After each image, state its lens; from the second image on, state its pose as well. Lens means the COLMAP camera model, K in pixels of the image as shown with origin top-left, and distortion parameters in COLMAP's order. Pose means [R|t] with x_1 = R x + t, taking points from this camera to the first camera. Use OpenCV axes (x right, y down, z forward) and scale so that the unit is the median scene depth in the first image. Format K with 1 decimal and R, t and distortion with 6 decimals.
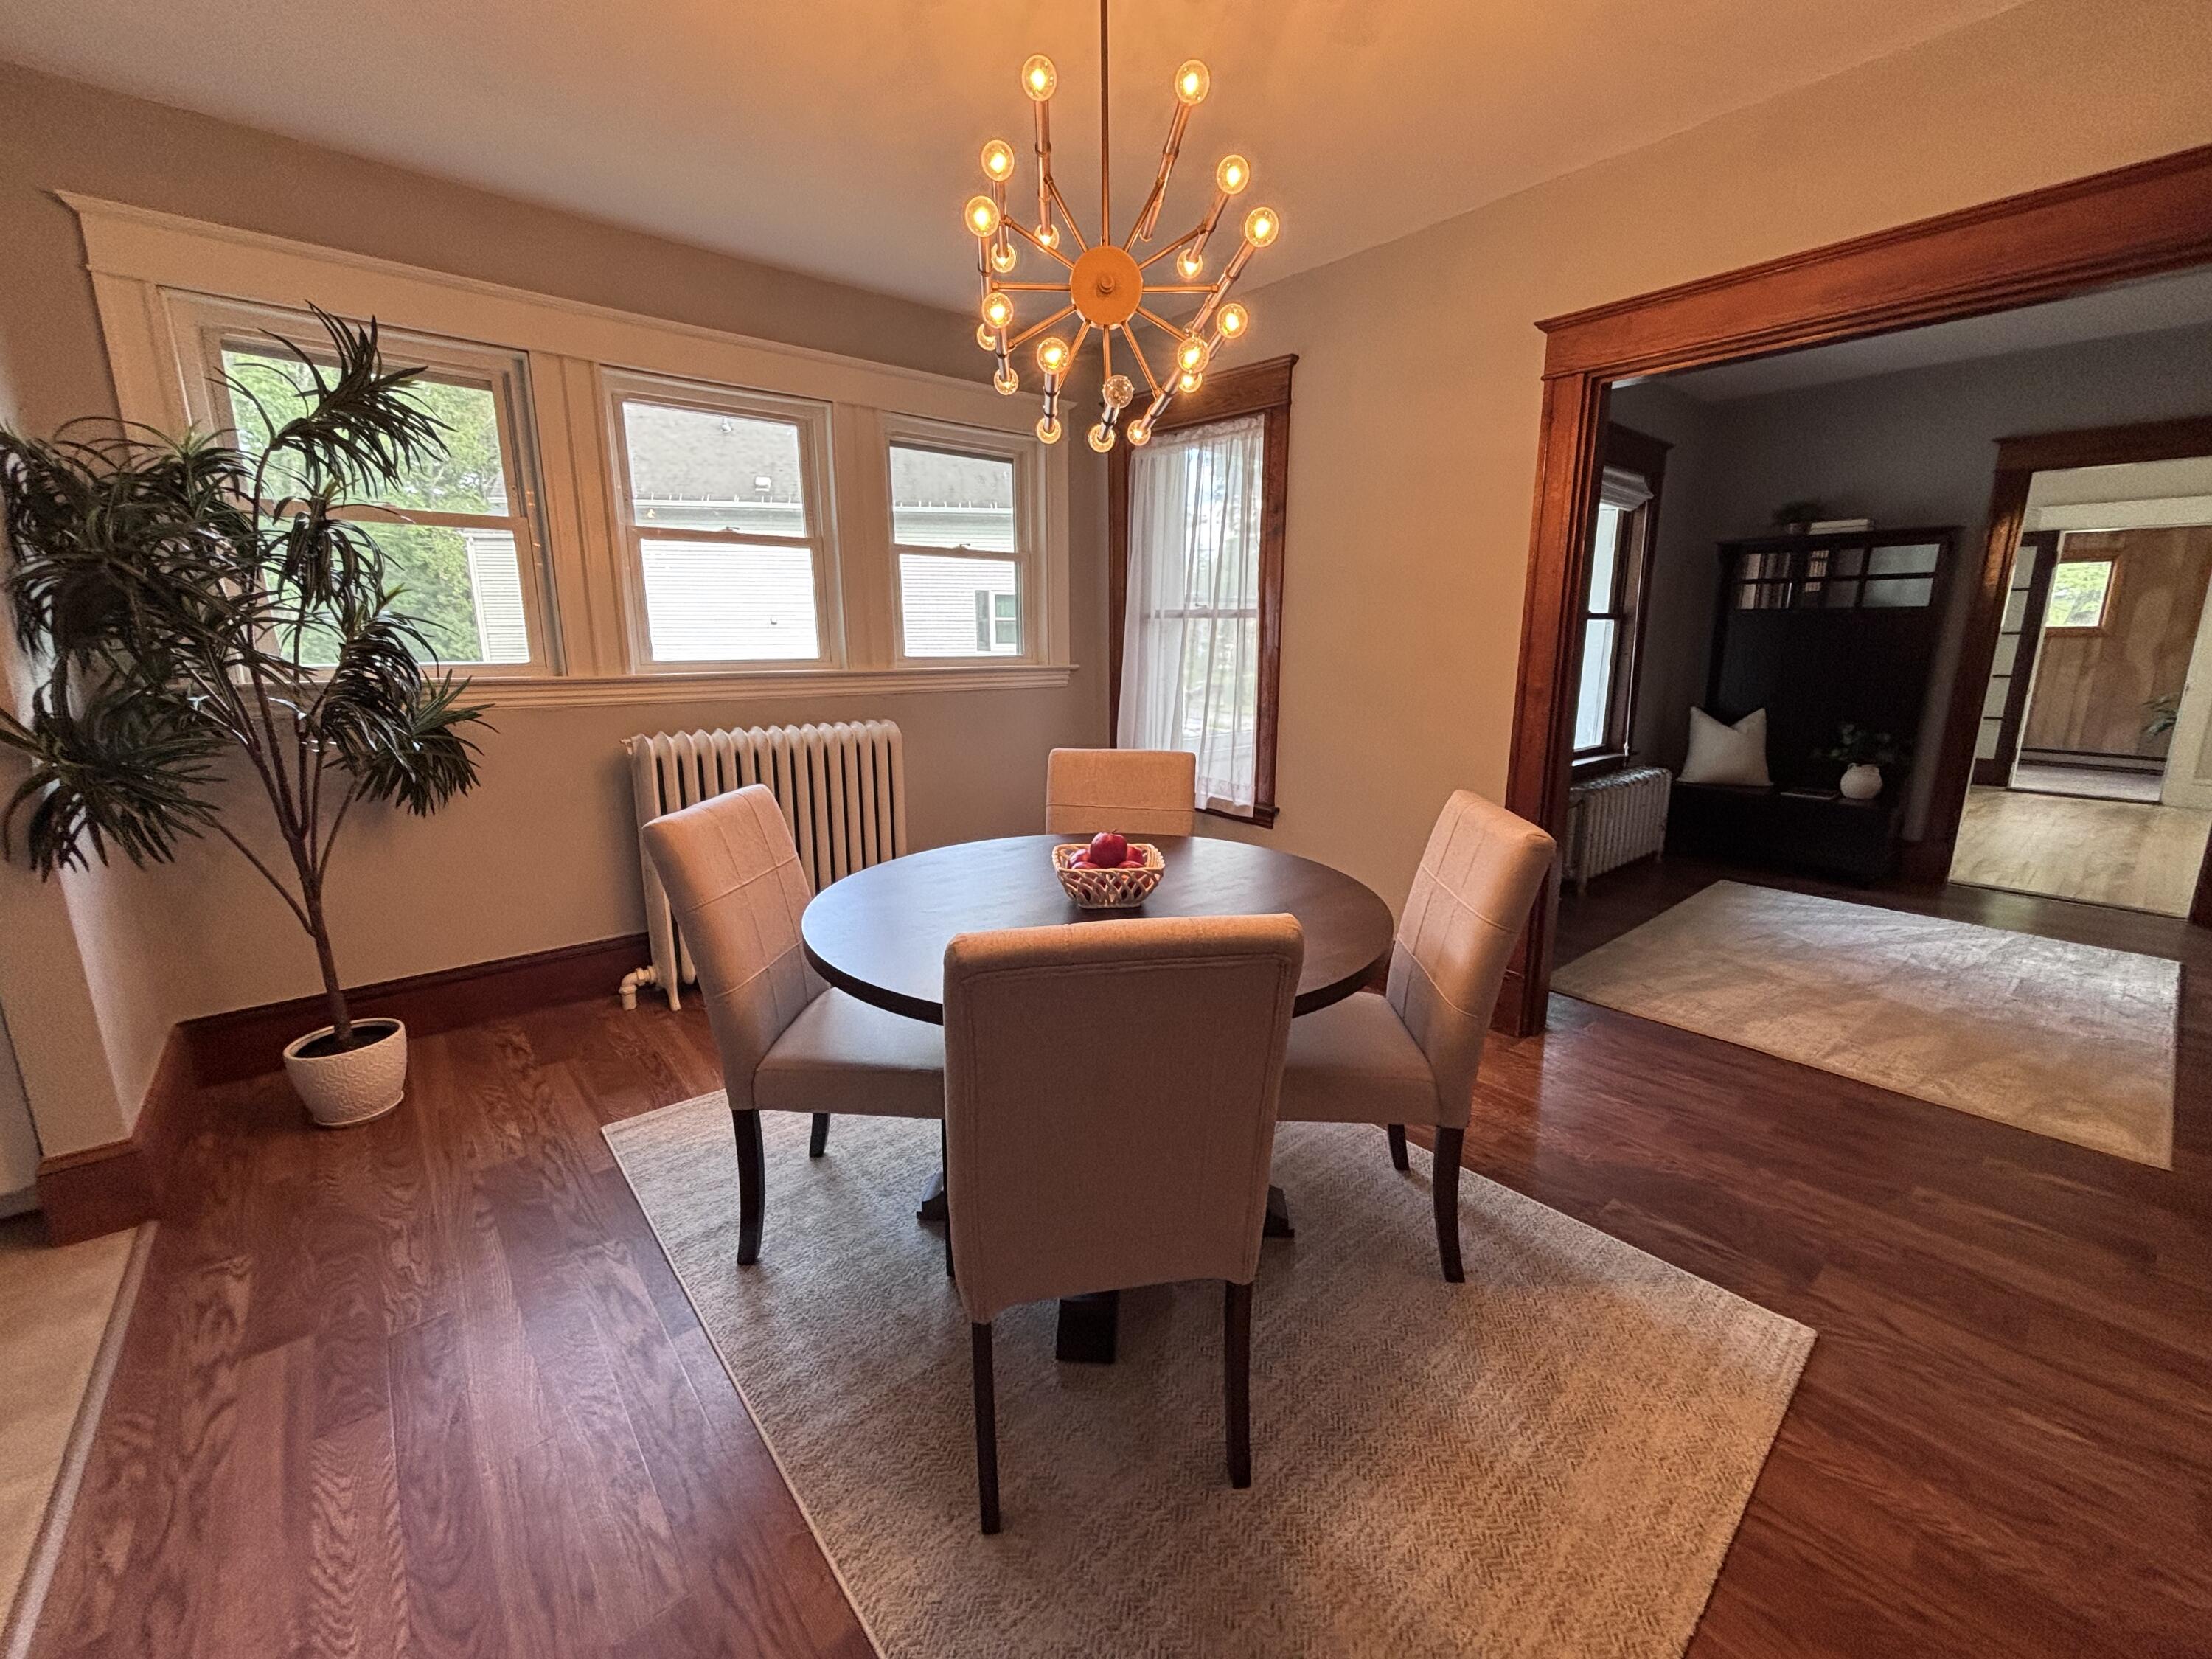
lens RADIAL K [[889.0, 0, 1112.0], [0, 889.0, 824.2], [0, 0, 1]] dist [0.002663, 0.000486]
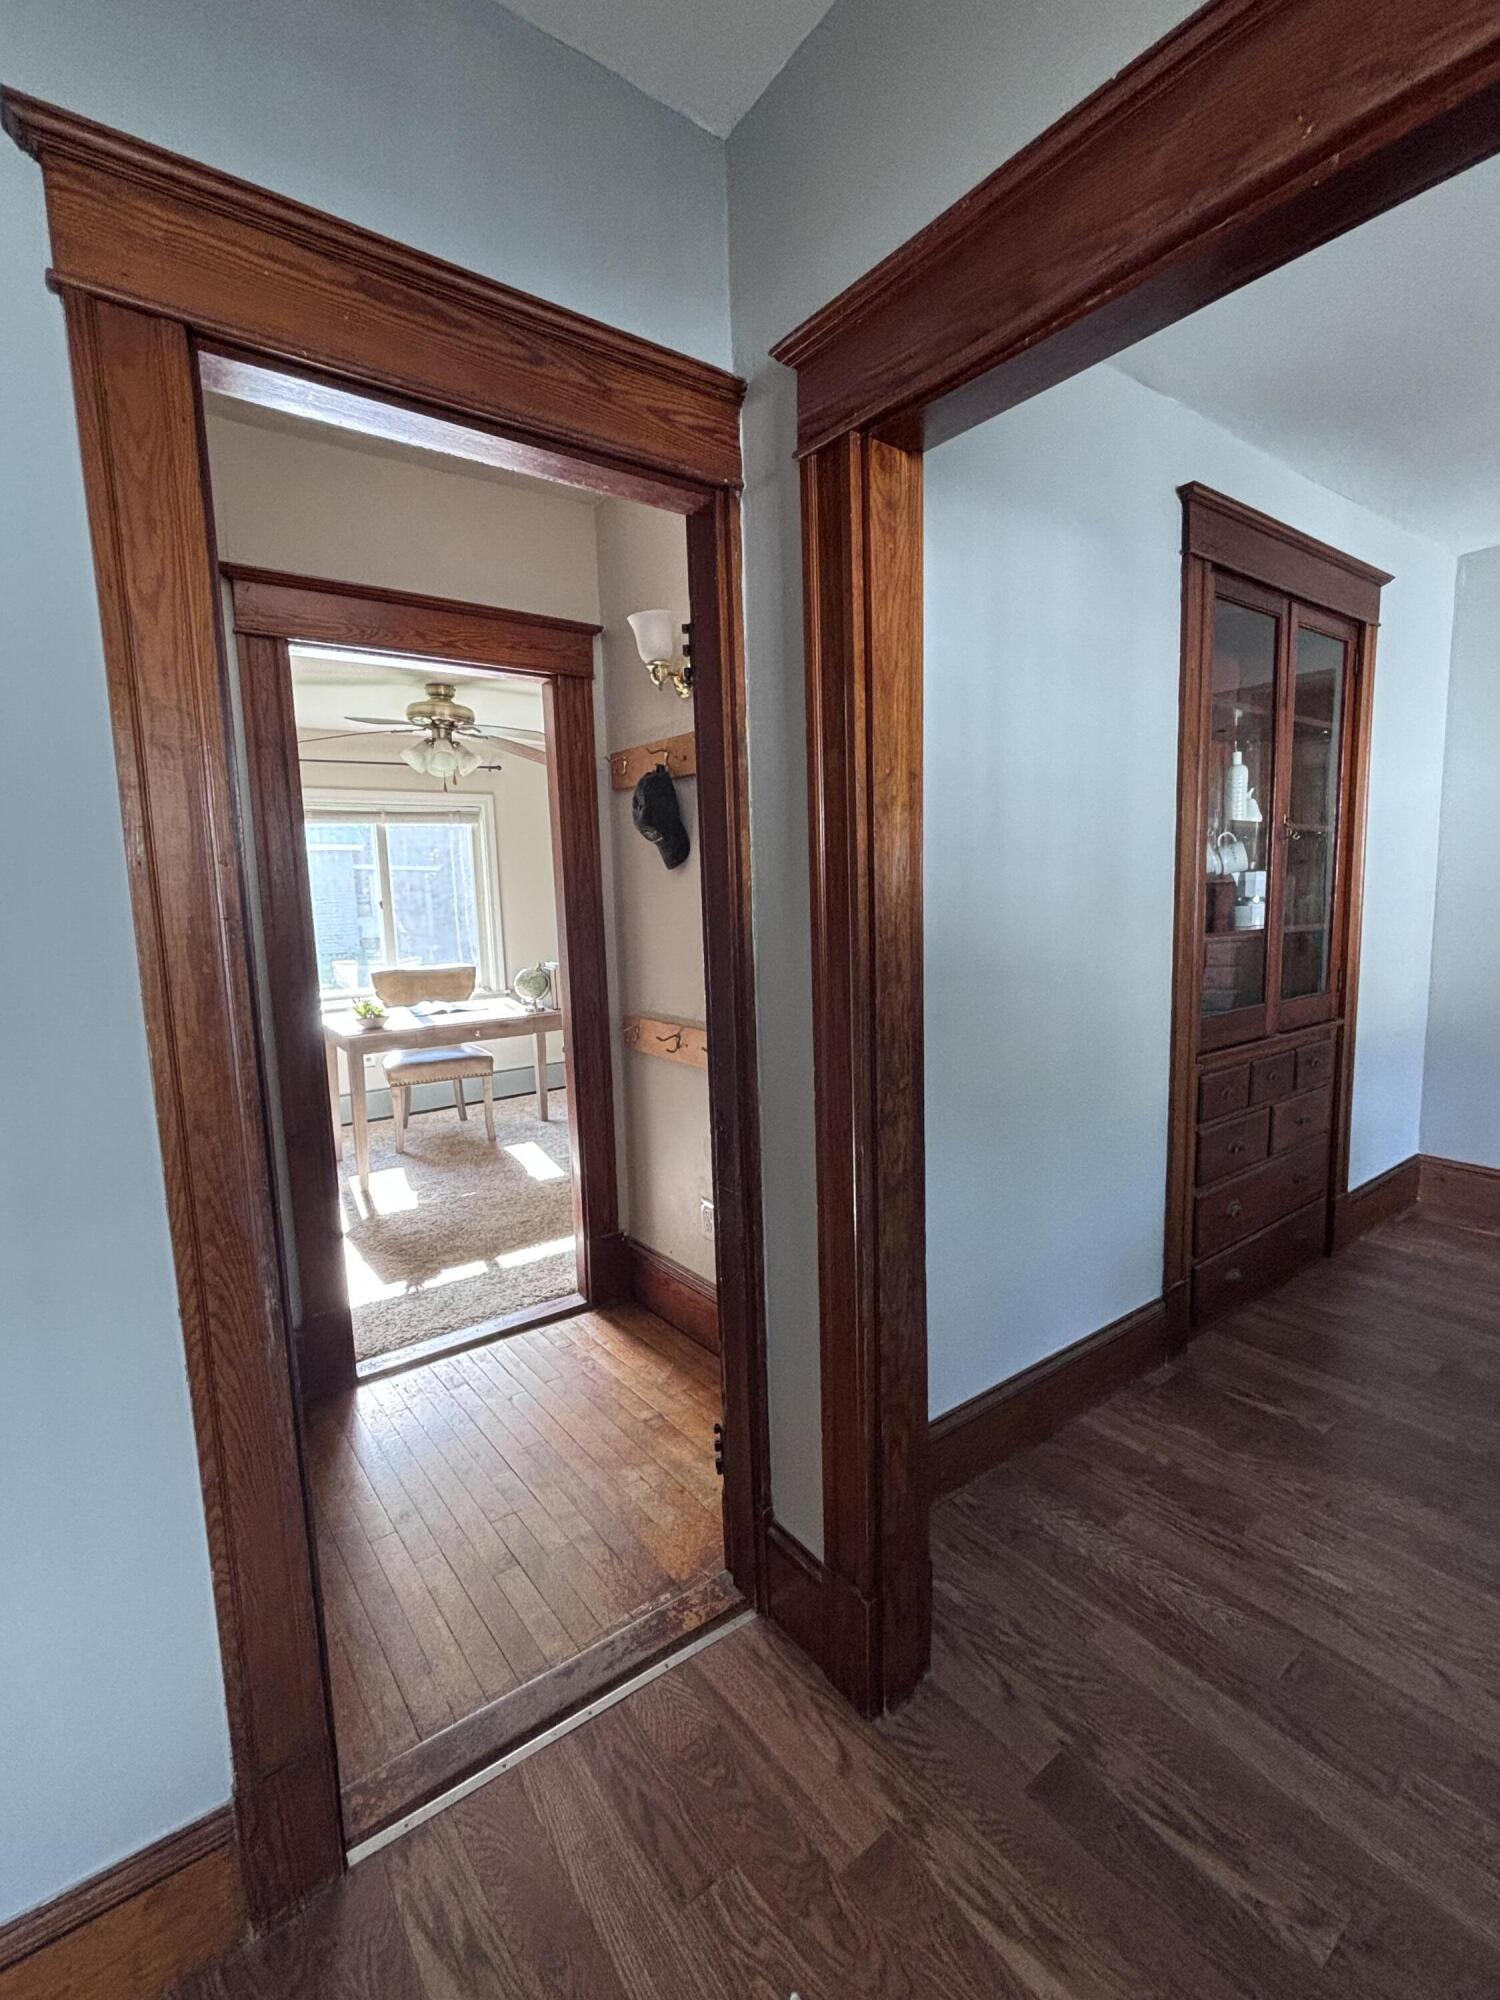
lens RADIAL K [[899.5, 0, 750.0], [0, 899.5, 1000.0], [0, 0, 1]] dist [-0.001860, -0.000104]
pose [[-0.998032, 0.014574, 0.060995, 1.485283], [0.033502, 0.946106, 0.322121, -0.392017], [-0.053013, 0.323530, -0.944732, 1.651387]]
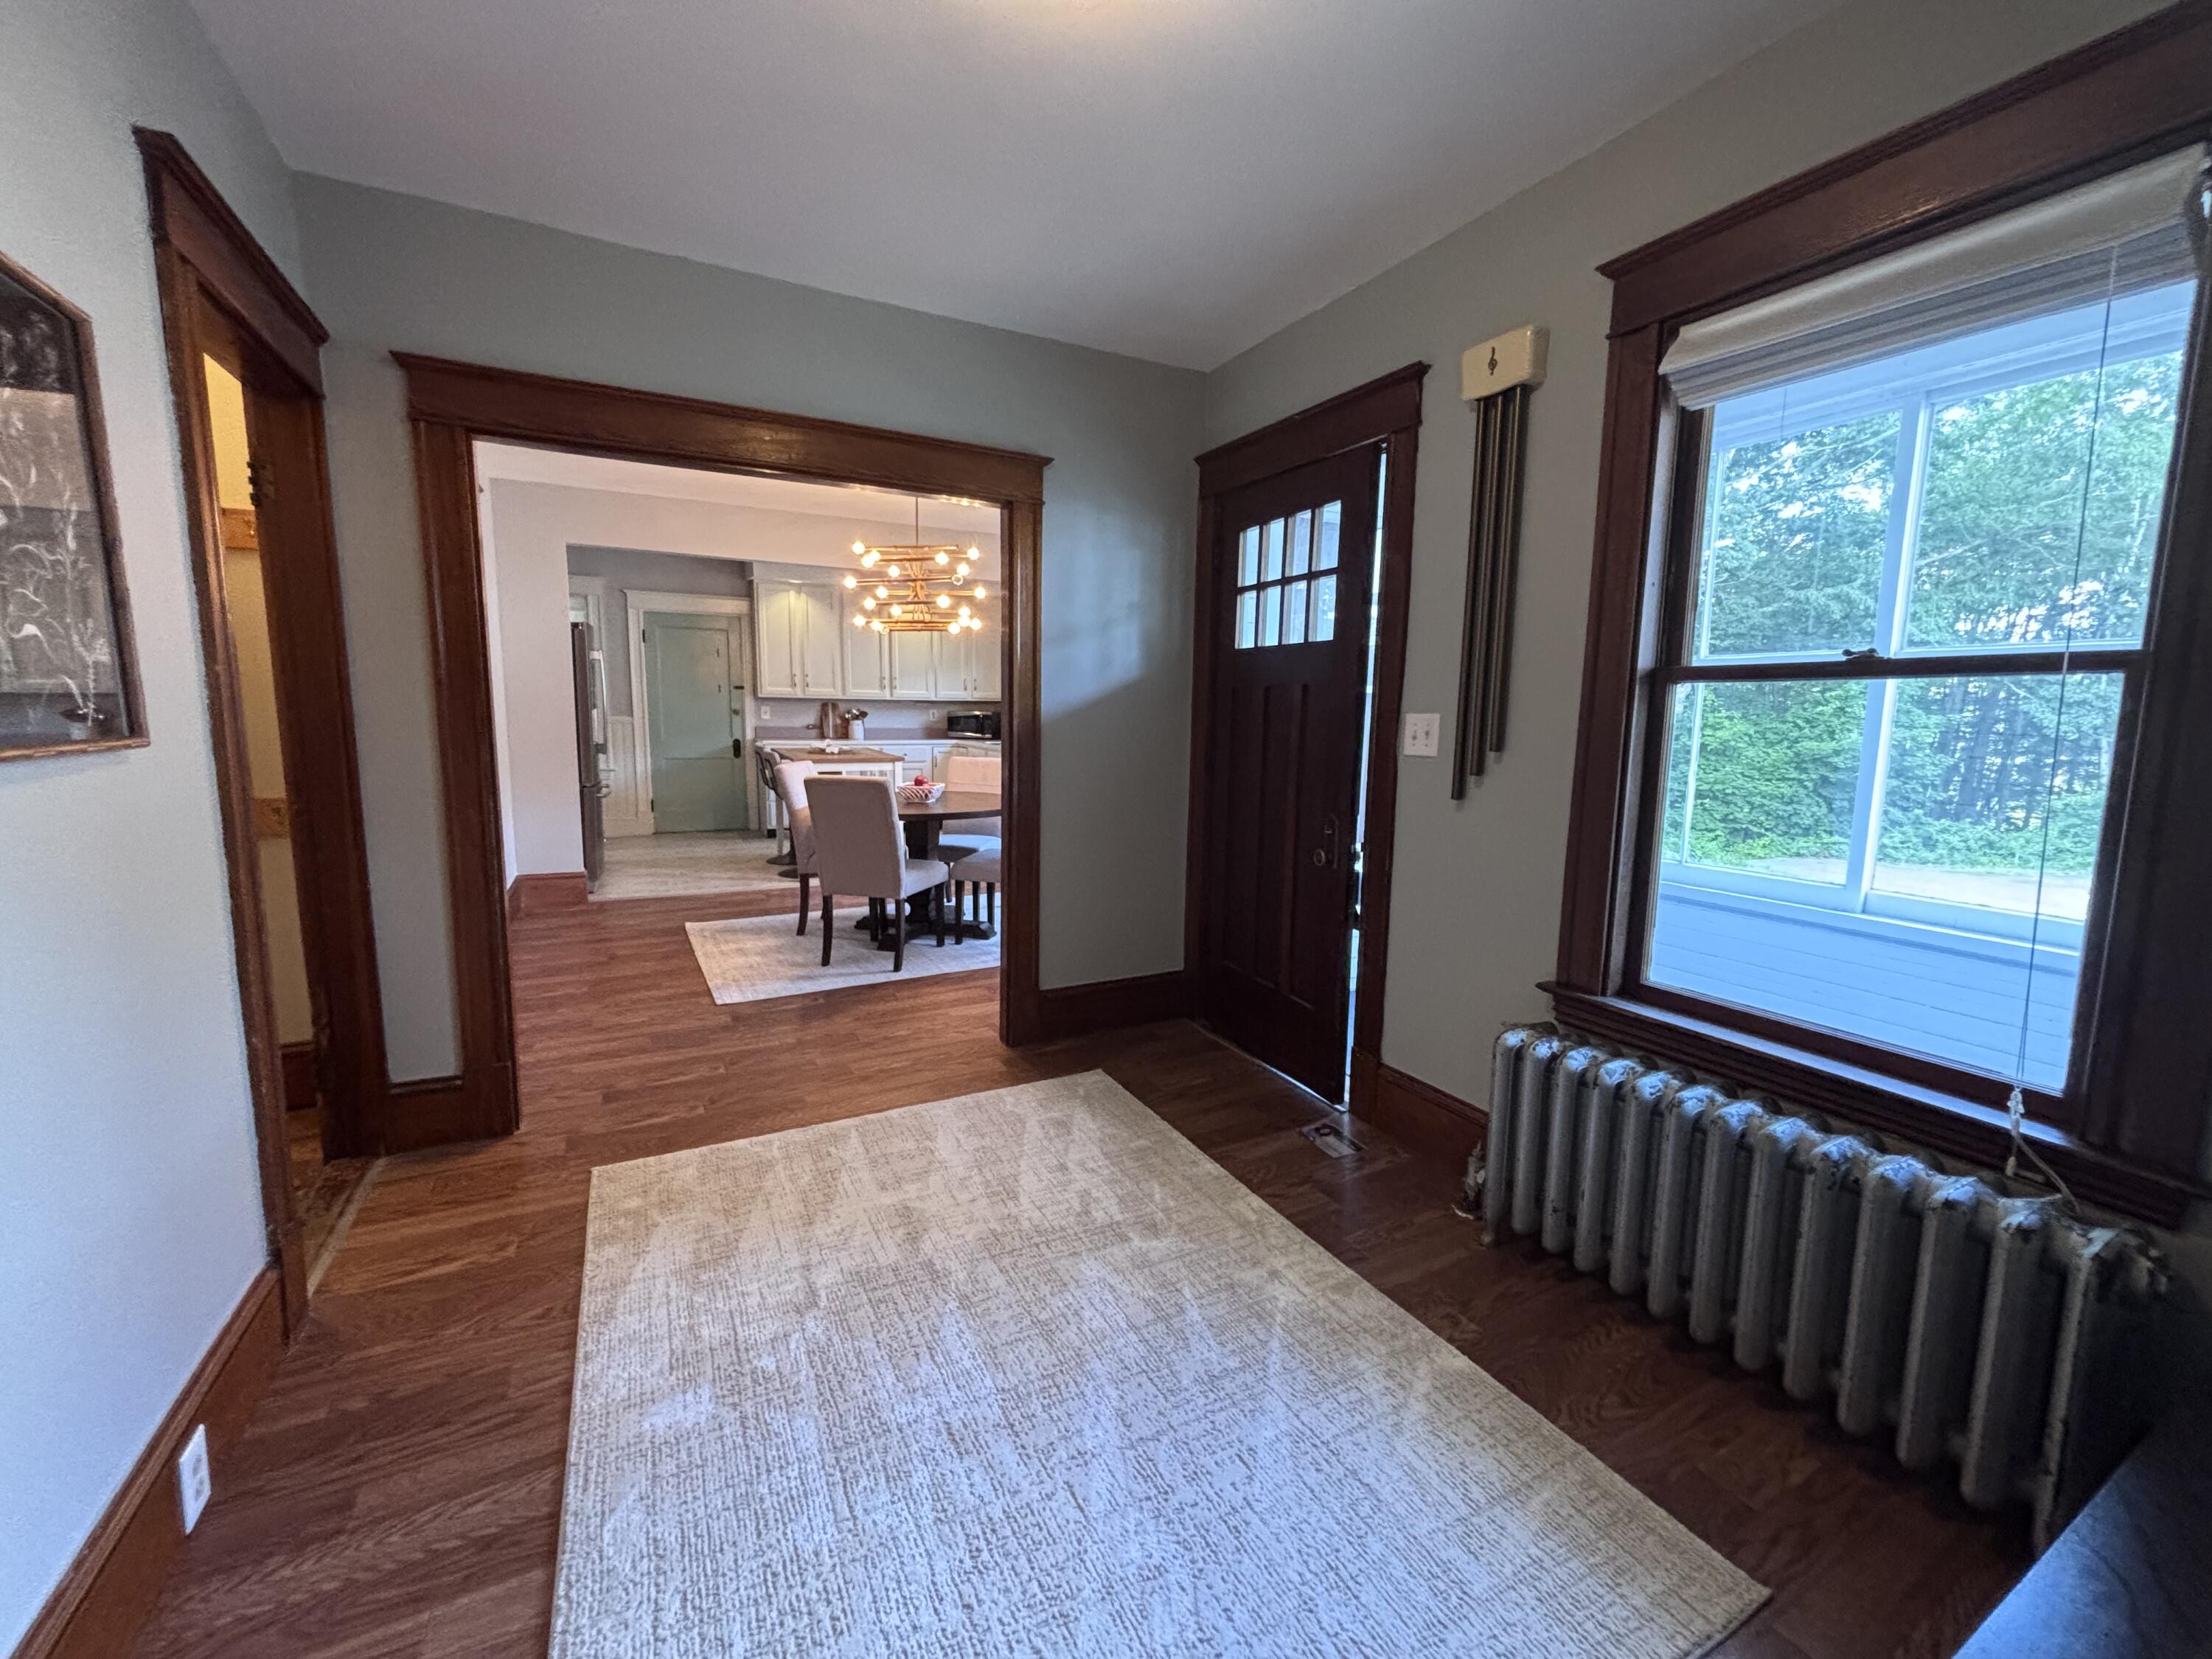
lens RADIAL K [[889.0, 0, 1112.0], [0, 889.0, 824.2], [0, 0, 1]] dist [0.002663, 0.000486]
pose [[-0.207955, 0.117329, -0.971076, 2.629211], [-0.211492, 0.963902, 0.161753, -0.429039], [0.955001, 0.239012, -0.175634, 2.172454]]
